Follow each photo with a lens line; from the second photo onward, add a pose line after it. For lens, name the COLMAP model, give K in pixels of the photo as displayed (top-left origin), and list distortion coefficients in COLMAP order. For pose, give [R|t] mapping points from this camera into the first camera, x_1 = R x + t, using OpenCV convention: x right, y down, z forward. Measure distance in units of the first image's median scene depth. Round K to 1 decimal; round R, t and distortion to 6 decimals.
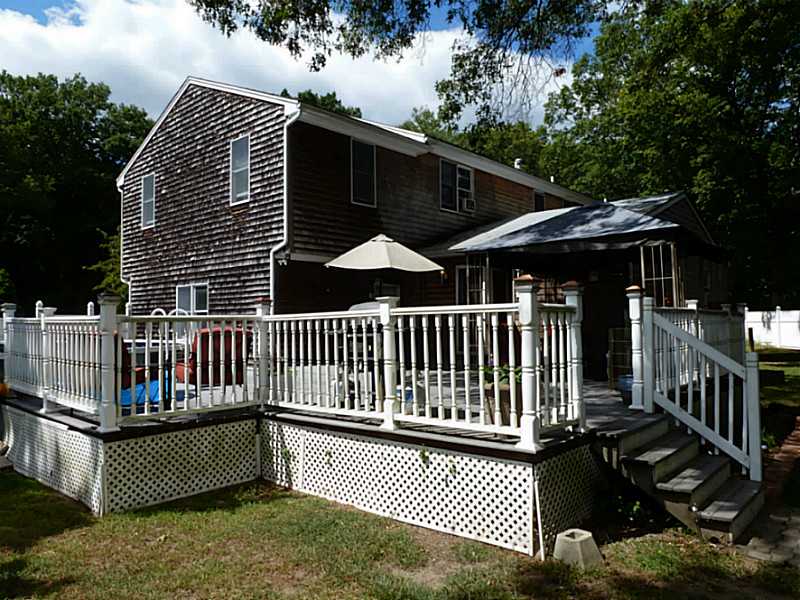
lens RADIAL K [[579.5, 0, 398.2], [0, 579.5, 303.4], [0, 0, 1]] dist [-0.080214, 0.042374]
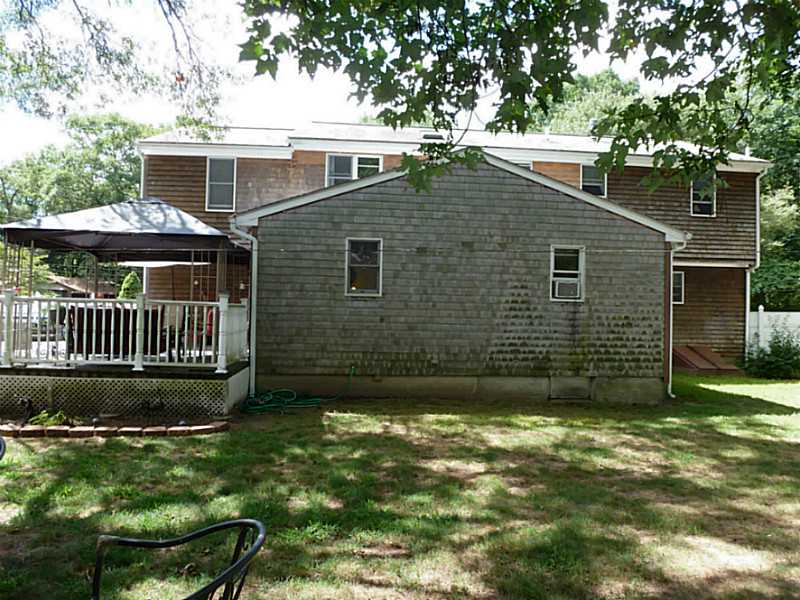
lens RADIAL K [[579.5, 0, 398.2], [0, 579.5, 303.4], [0, 0, 1]] dist [-0.080214, 0.042374]
pose [[0.730466, 0.024573, -0.682507, 1.012546], [-0.006971, 0.999569, 0.028527, -0.013050], [0.682914, -0.016080, 0.730322, 0.366654]]
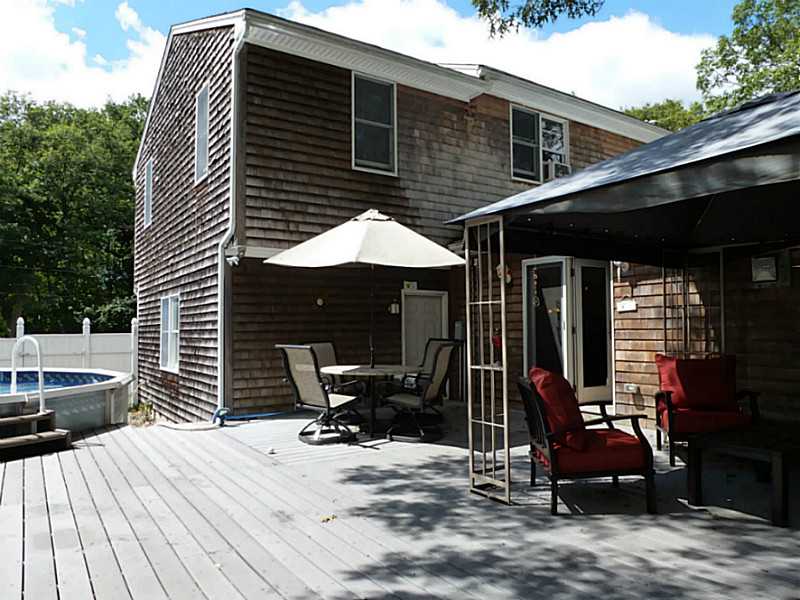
lens RADIAL K [[579.5, 0, 398.2], [0, 579.5, 303.4], [0, 0, 1]] dist [-0.080214, 0.042374]
pose [[0.967799, -0.009635, -0.251541, 0.127856], [0.006006, 0.999867, -0.015189, -0.009918], [0.251653, 0.013189, 0.967728, 0.363734]]
